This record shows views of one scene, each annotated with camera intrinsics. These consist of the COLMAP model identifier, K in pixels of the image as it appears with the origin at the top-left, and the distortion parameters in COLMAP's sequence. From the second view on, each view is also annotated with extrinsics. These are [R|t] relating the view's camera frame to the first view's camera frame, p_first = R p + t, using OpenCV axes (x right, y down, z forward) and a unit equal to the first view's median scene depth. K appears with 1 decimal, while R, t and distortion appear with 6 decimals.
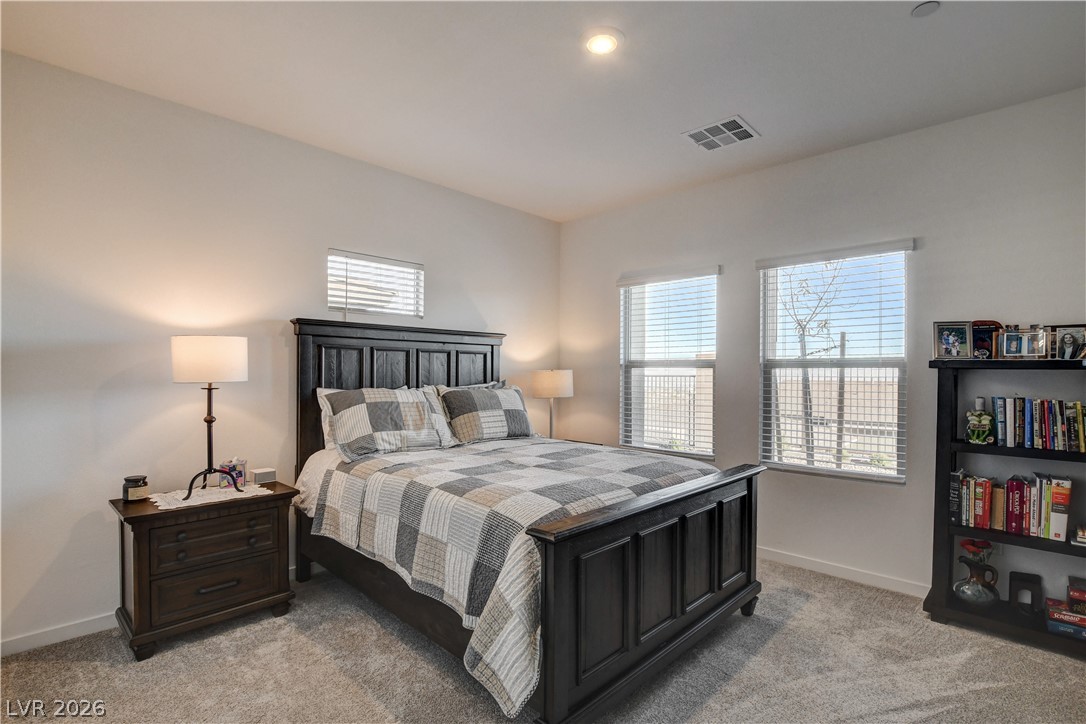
lens RADIAL K [[530.5, 0, 544.1], [0, 530.5, 366.1], [0, 0, 1]] dist [-0.038448, 0.002817]
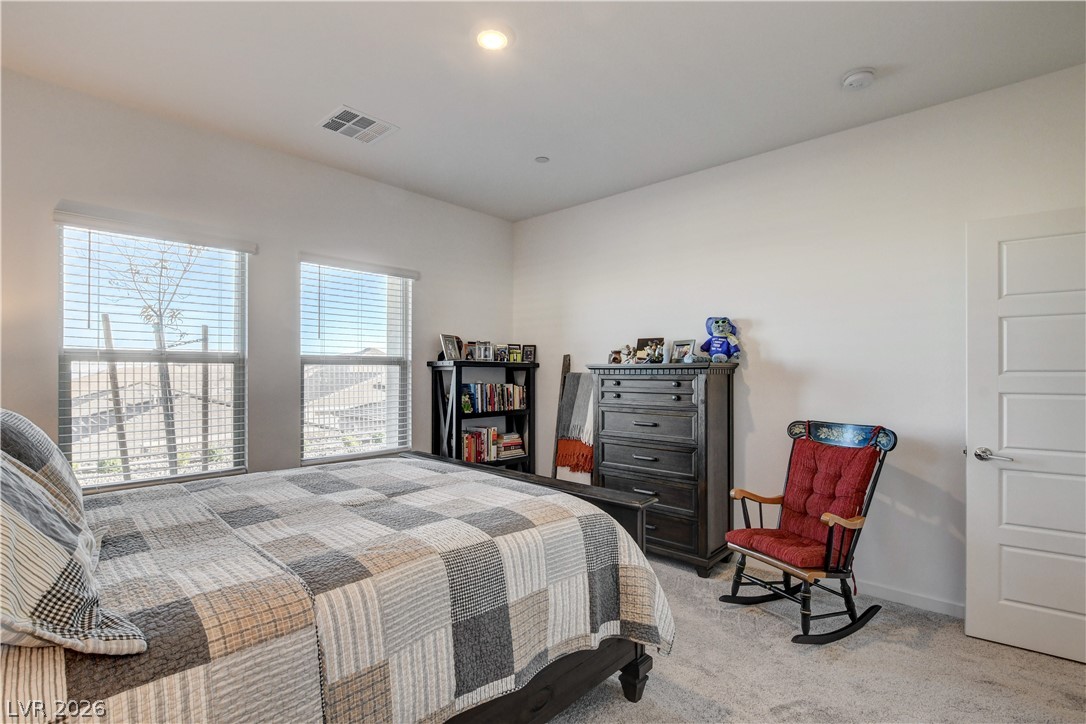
lens RADIAL K [[502.9, 0, 548.0], [0, 502.9, 368.9], [0, 0, 1]] dist [-0.017034, 0.000014]
pose [[-0.043036, -0.001953, 0.999072, -0.767528], [-0.016671, 0.999860, 0.001237, 0.007281], [-0.998934, -0.016602, -0.043062, 0.853765]]
